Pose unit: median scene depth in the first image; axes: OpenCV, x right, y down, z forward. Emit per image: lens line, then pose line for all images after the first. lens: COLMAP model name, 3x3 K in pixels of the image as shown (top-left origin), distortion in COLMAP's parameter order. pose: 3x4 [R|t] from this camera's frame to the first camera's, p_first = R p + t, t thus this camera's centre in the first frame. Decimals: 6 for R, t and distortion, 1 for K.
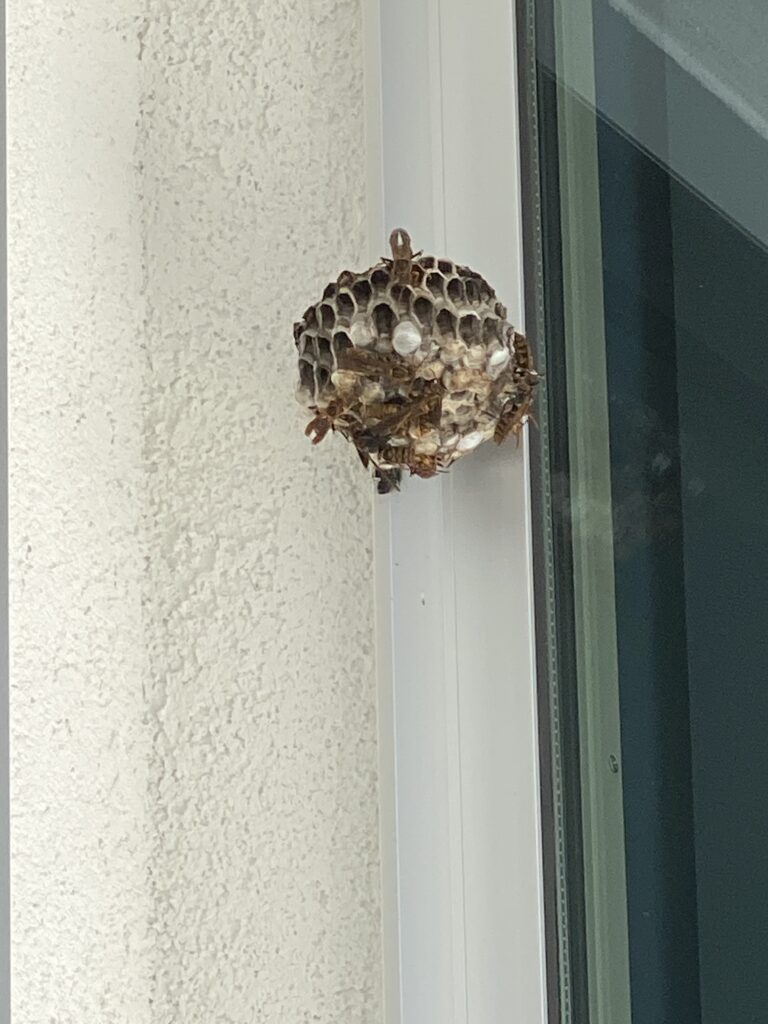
lens RADIAL K [[5782.3, 0, 383.6], [0, 5782.3, 511.7], [0, 0, 1]] dist [-0.865422, 0.000000]
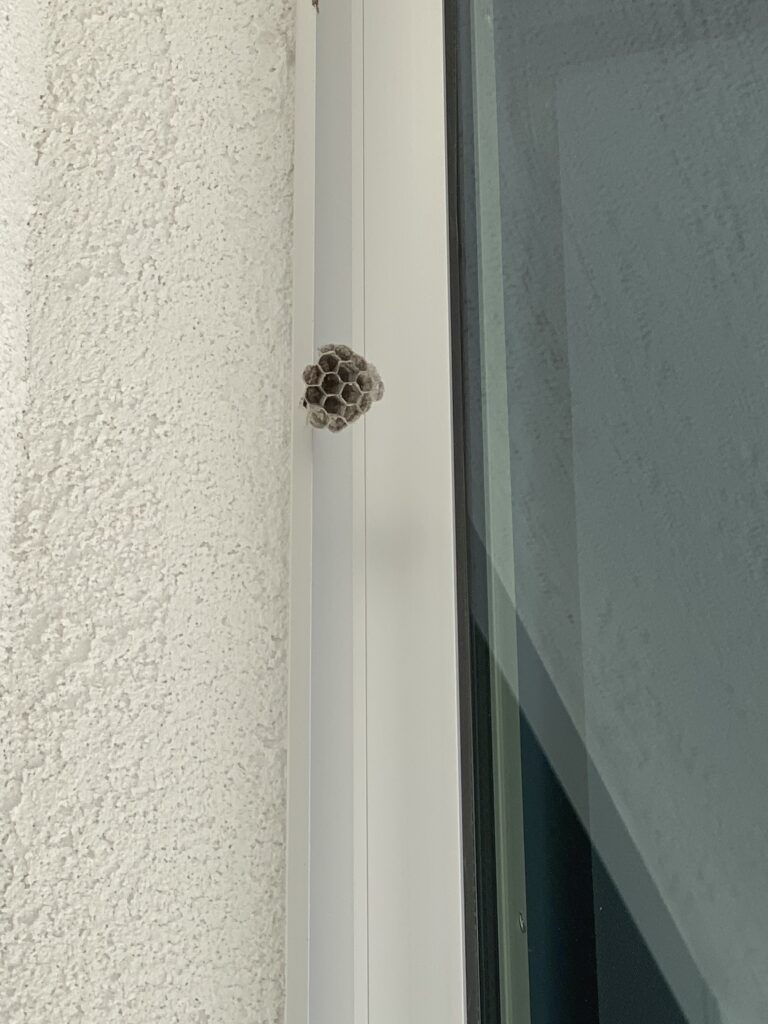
lens RADIAL K [[3242.3, 0, 384.1], [0, 3242.3, 512.3], [0, 0, 1]] dist [-0.159248, 0.000000]
pose [[0.985554, 0.102770, 0.134620, -0.053318], [-0.061588, 0.957909, -0.280389, 0.122713], [-0.157769, 0.268048, 0.950400, 0.524637]]
